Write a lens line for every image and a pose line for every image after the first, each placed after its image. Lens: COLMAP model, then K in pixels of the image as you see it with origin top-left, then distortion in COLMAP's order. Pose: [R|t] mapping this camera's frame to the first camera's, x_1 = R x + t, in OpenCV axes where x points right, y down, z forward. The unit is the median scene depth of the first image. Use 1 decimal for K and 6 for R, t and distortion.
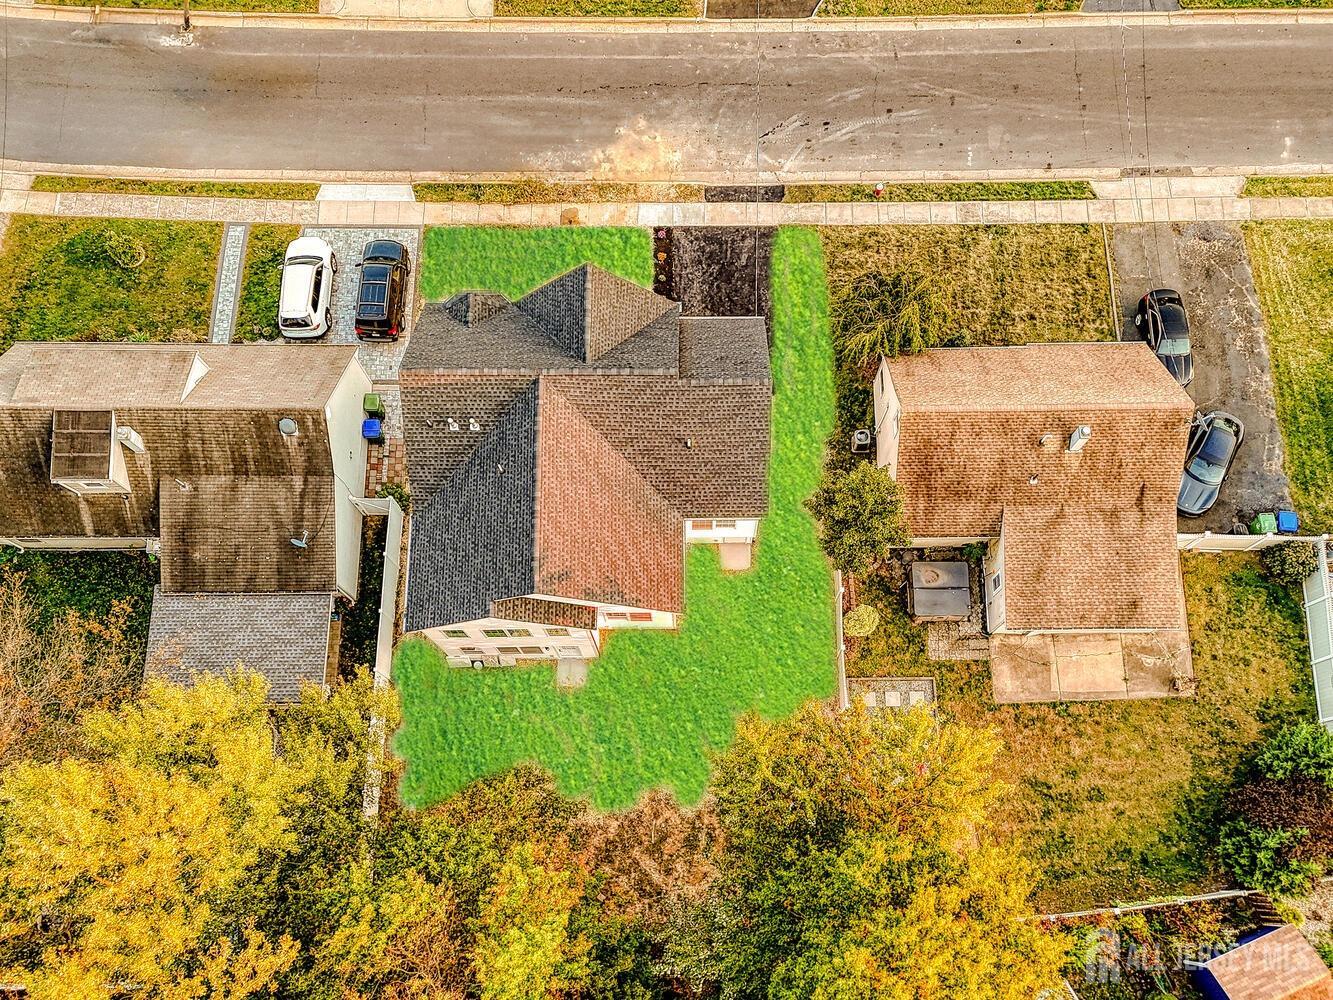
lens RADIAL K [[1114.4, 0, 703.5], [0, 1114.4, 500.0], [0, 0, 1]] dist [0.081172, -0.001598]
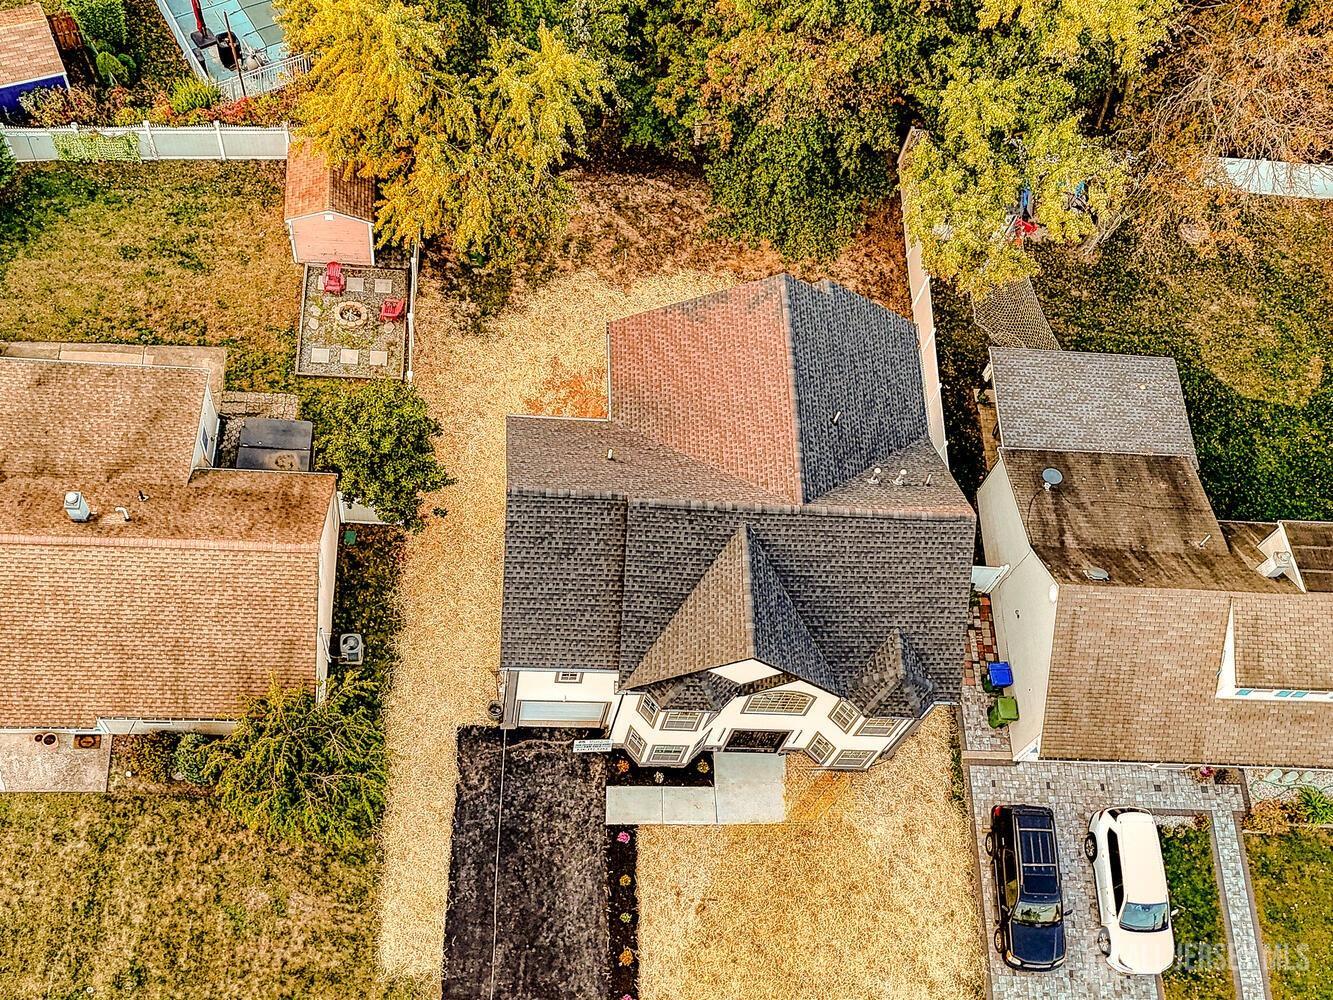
lens RADIAL K [[1567.7, 0, 666.5], [0, 1567.7, 500.0], [0, 0, 1]] dist [0.088418, -0.055268]
pose [[-0.991311, -0.044409, -0.123813, 0.071526], [-0.051803, -0.733403, 0.677817, -0.712809], [-0.120907, 0.678342, 0.724730, 0.171838]]
